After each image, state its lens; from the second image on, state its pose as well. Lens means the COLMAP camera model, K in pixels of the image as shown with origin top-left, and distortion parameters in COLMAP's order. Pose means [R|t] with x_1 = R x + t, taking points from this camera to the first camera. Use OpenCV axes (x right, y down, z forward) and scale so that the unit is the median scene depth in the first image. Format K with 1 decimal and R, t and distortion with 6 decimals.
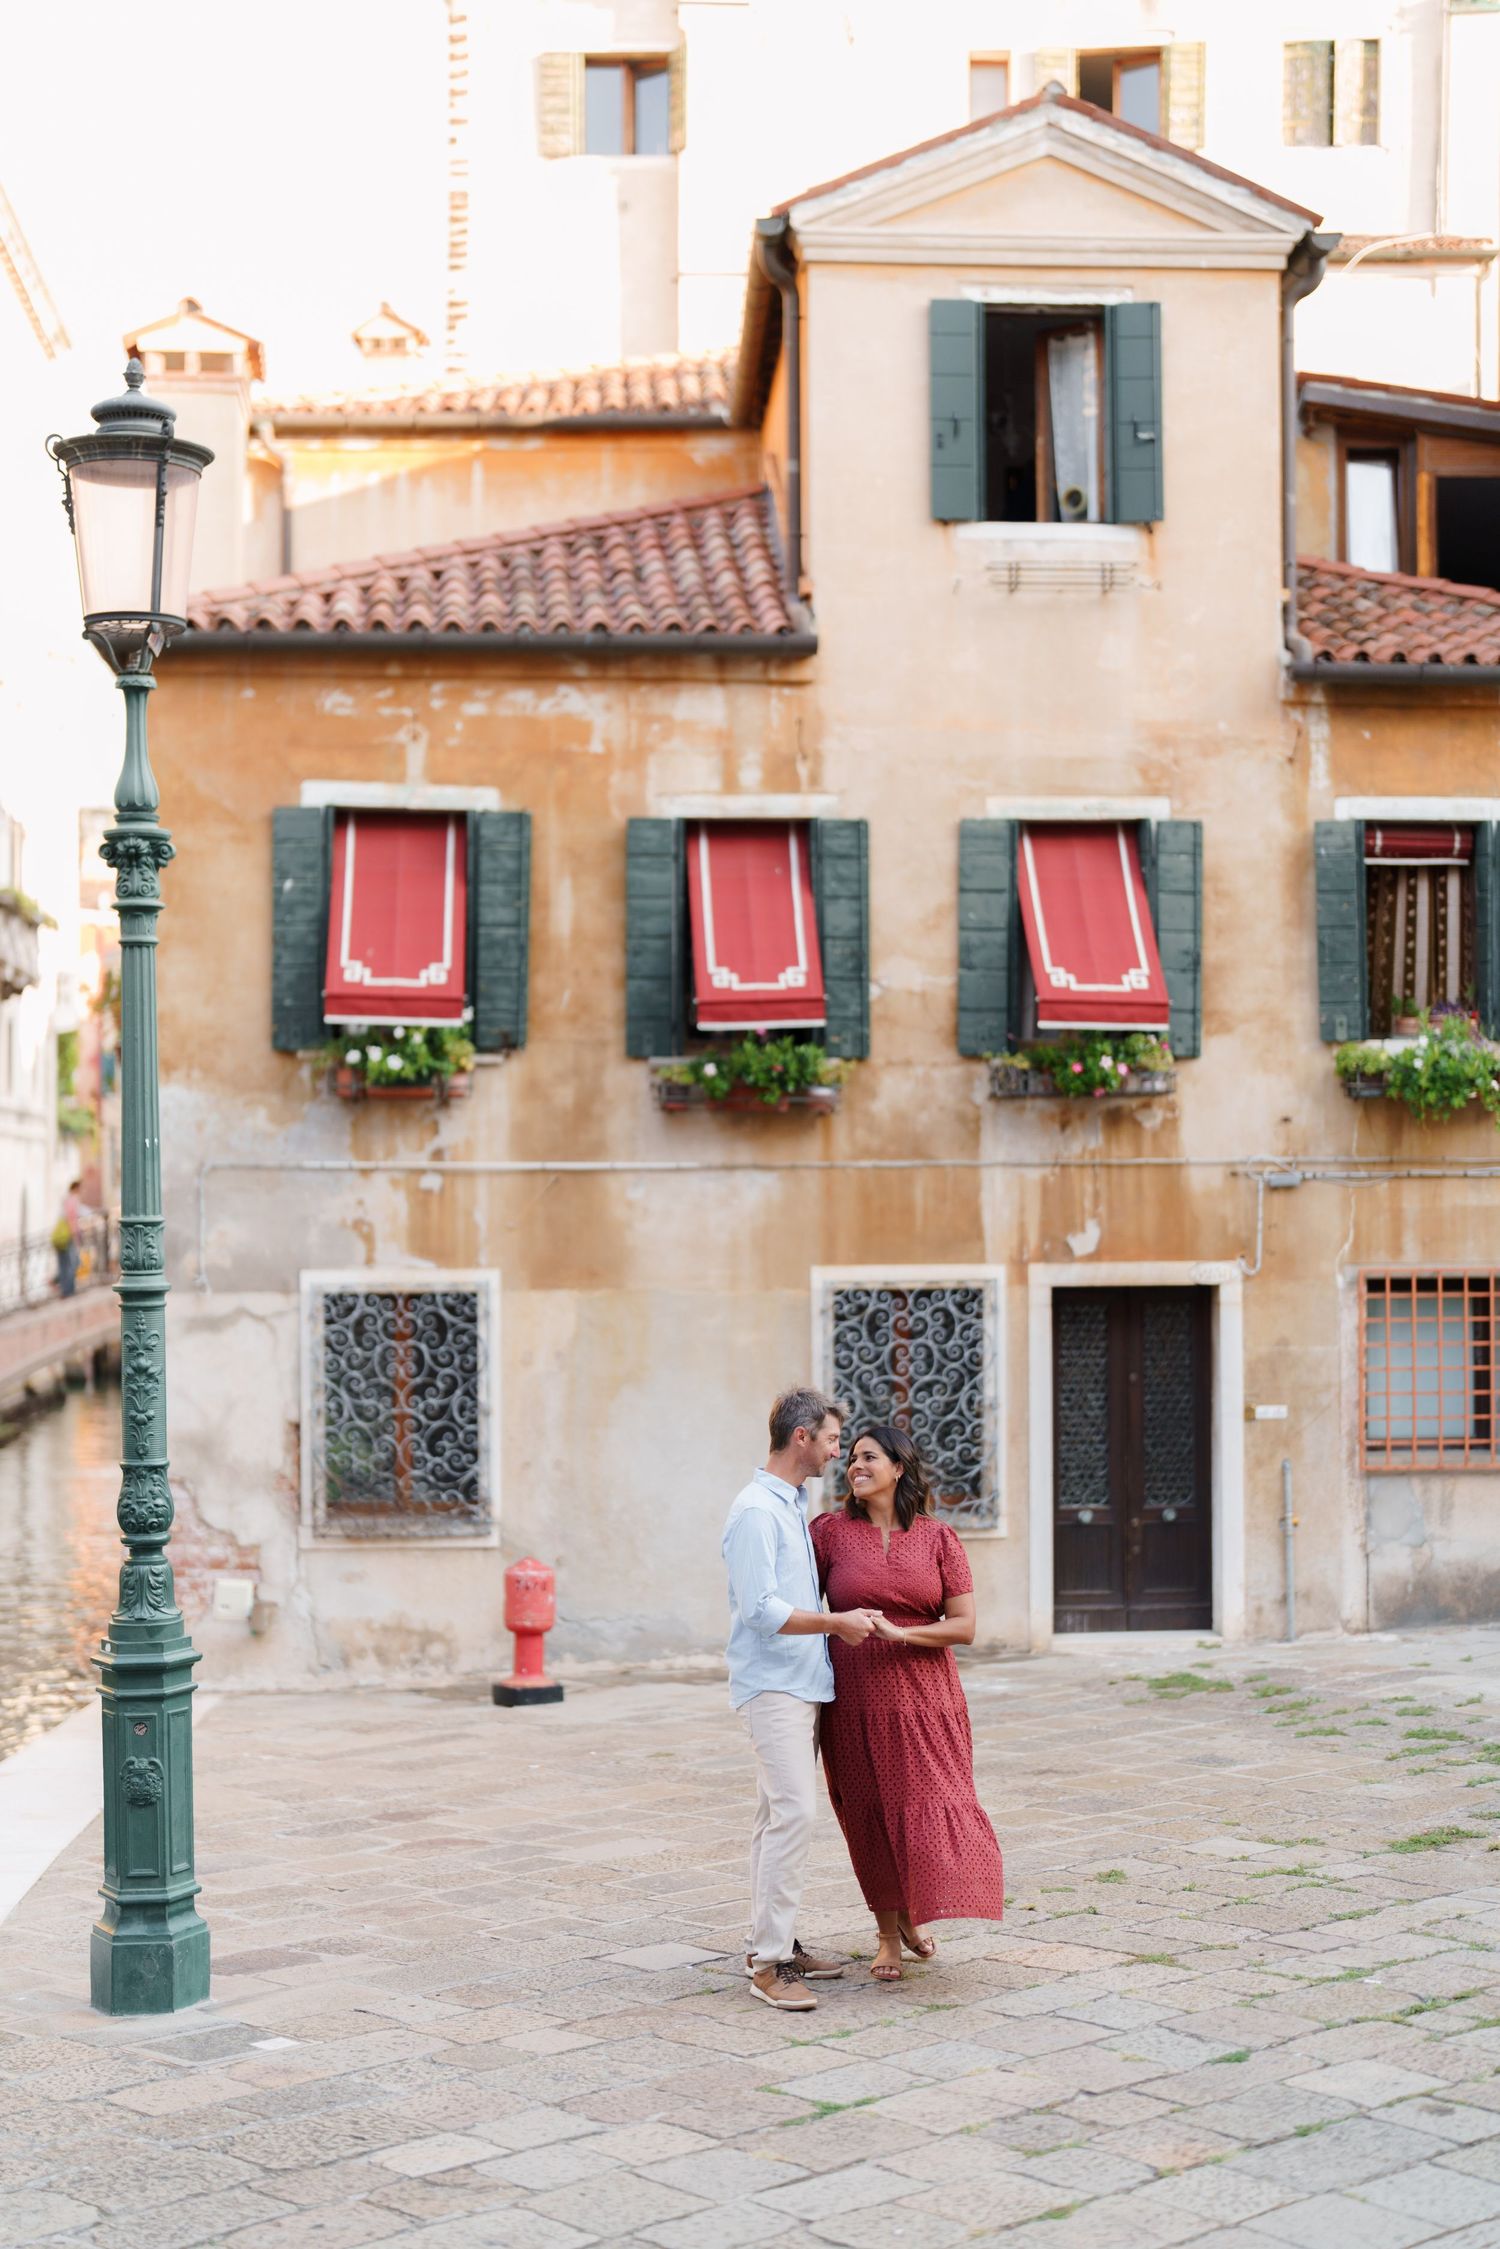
lens RADIAL K [[3139.9, 0, 755.1], [0, 3139.9, 1118.2], [0, 0, 1]] dist [-0.145483, 1.069350]
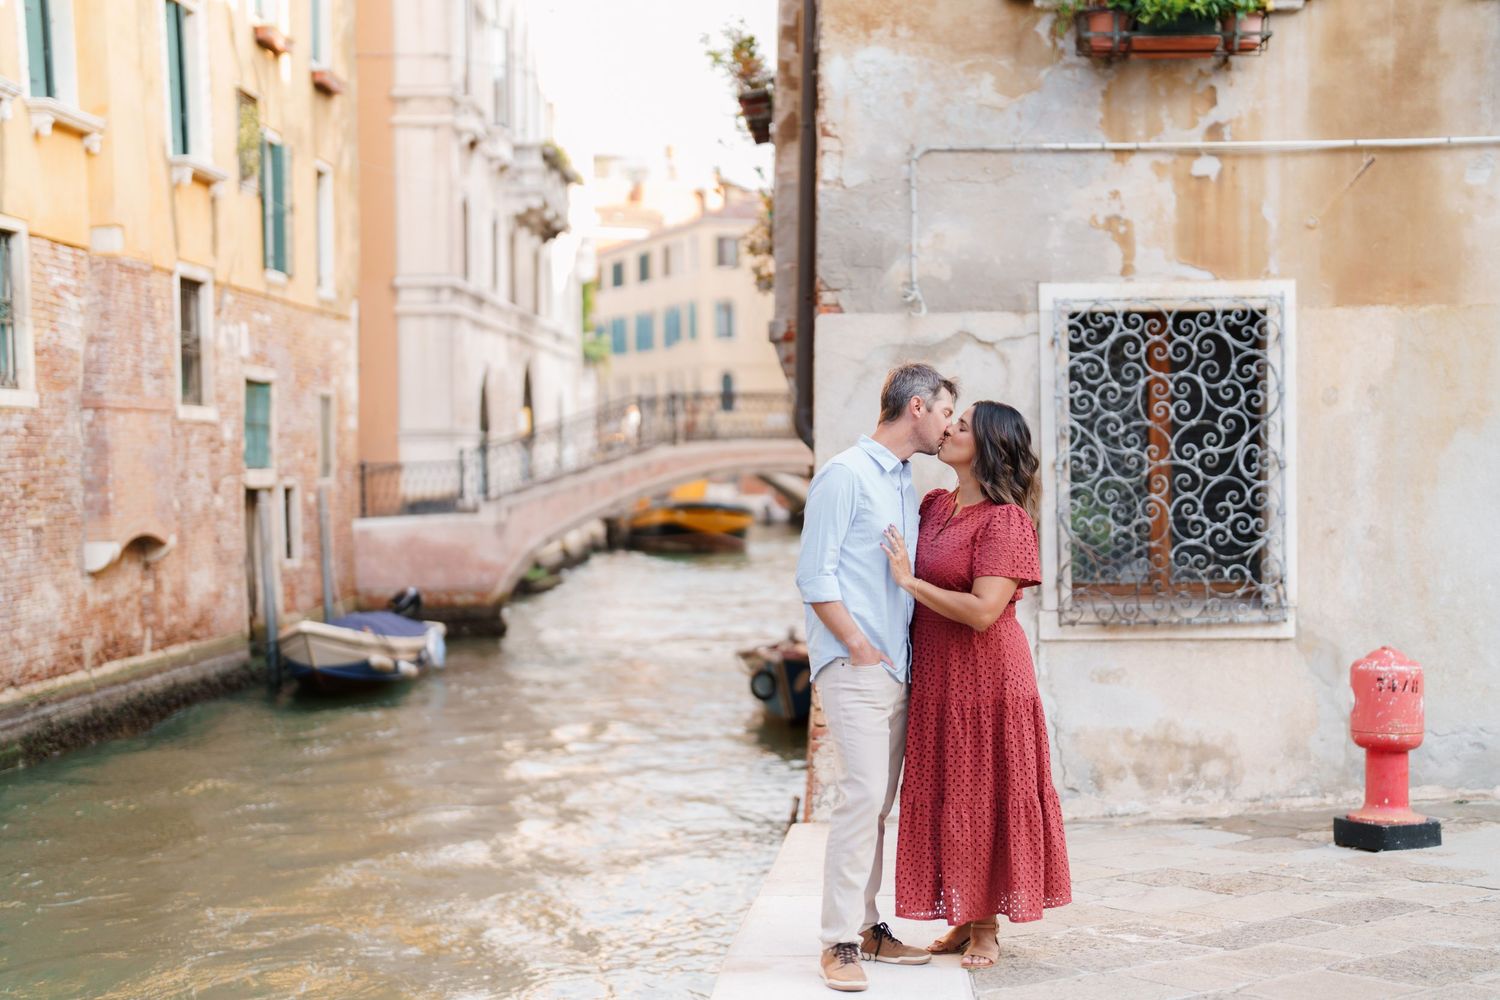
lens RADIAL K [[2129.4, 0, 755.7], [0, 2129.4, 499.4], [0, 0, 1]] dist [-0.152604, 1.125797]
pose [[0.992303, -0.003852, -0.123777, -0.149551], [0.009971, 0.998756, 0.048854, 0.075694], [0.123435, -0.049712, 0.991107, 0.464609]]
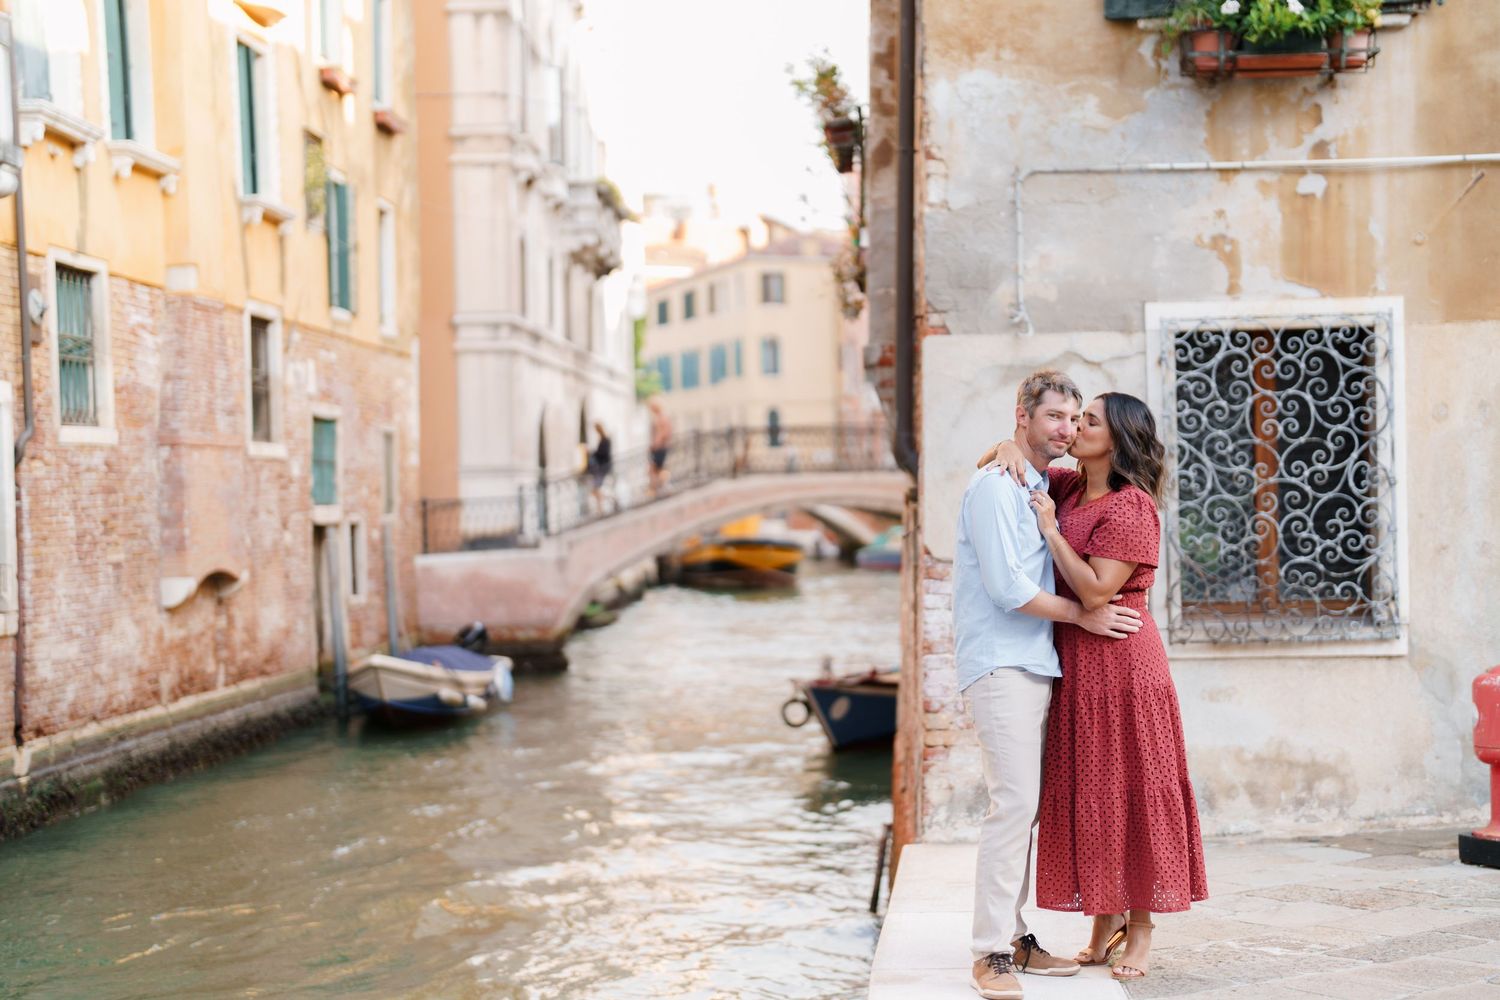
lens RADIAL K [[2129.4, 0, 755.7], [0, 2129.4, 499.4], [0, 0, 1]] dist [-0.152604, 1.125797]
pose [[0.989653, -0.015094, -0.142688, -0.166115], [0.019685, 0.999331, 0.030816, 0.079250], [0.142128, -0.033305, 0.989288, 0.460054]]
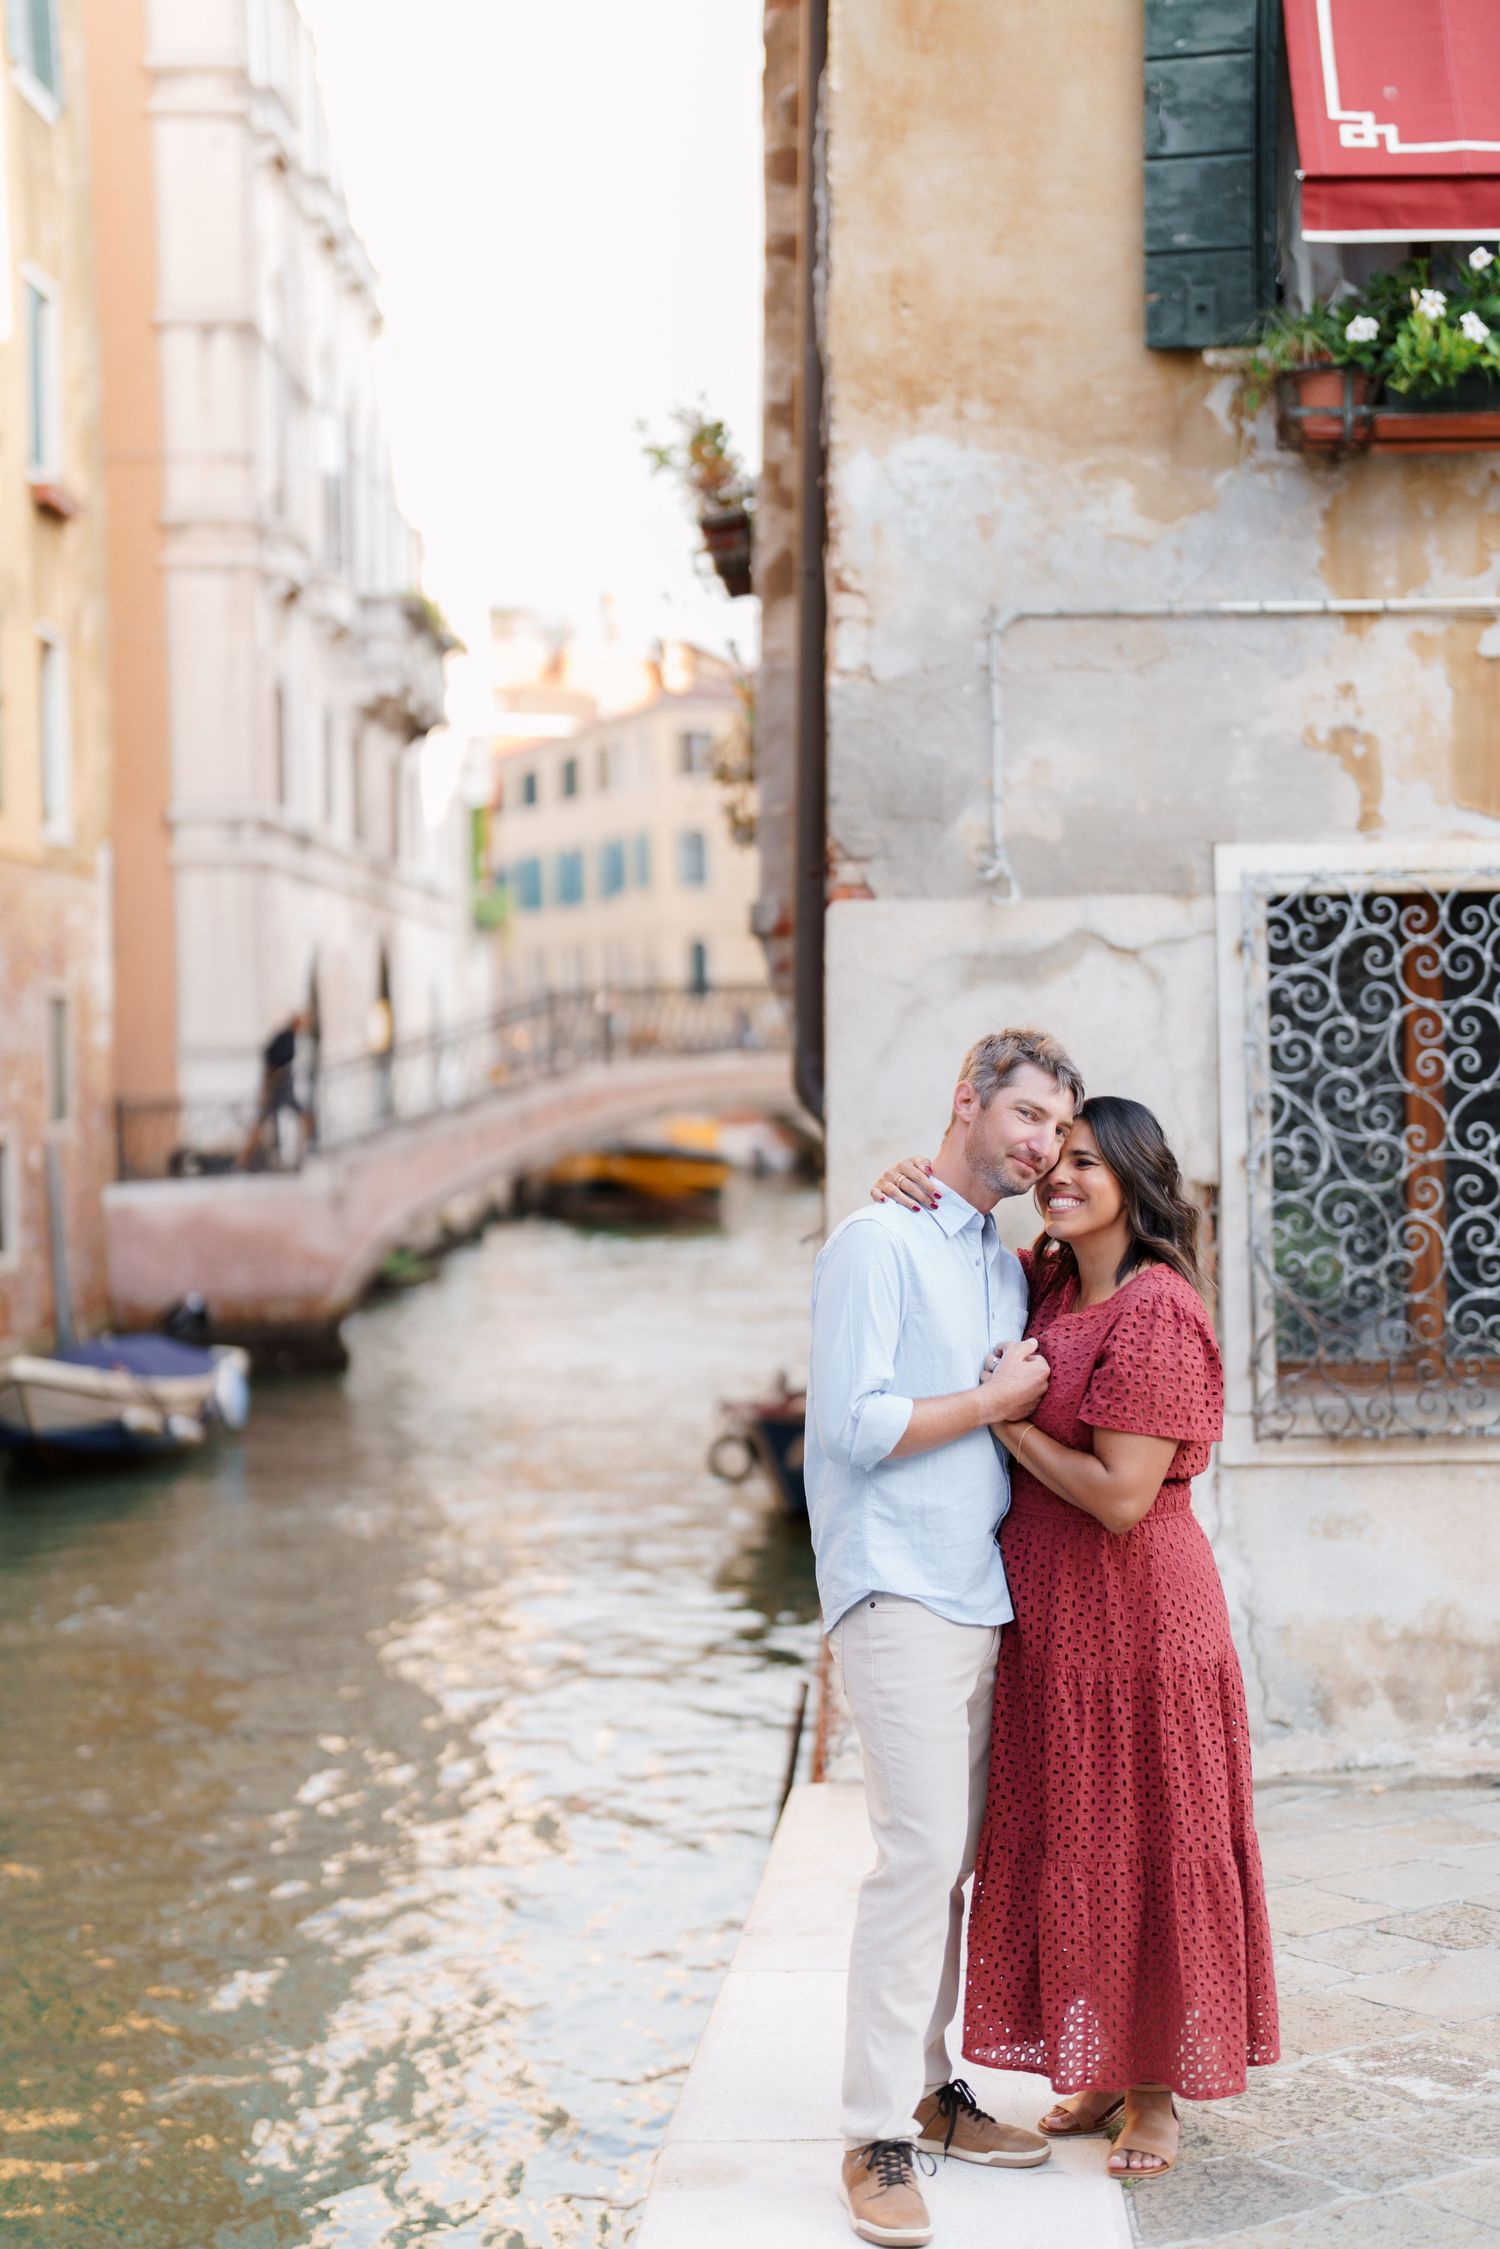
lens RADIAL K [[3233.5, 0, 740.4], [0, 3233.5, 1118.3], [0, 0, 1]] dist [-0.145225, 1.026411]
pose [[0.992109, -0.011741, -0.124829, -0.155031], [0.017658, 0.998767, 0.046398, 0.064971], [0.124130, -0.048236, 0.991093, 0.531578]]
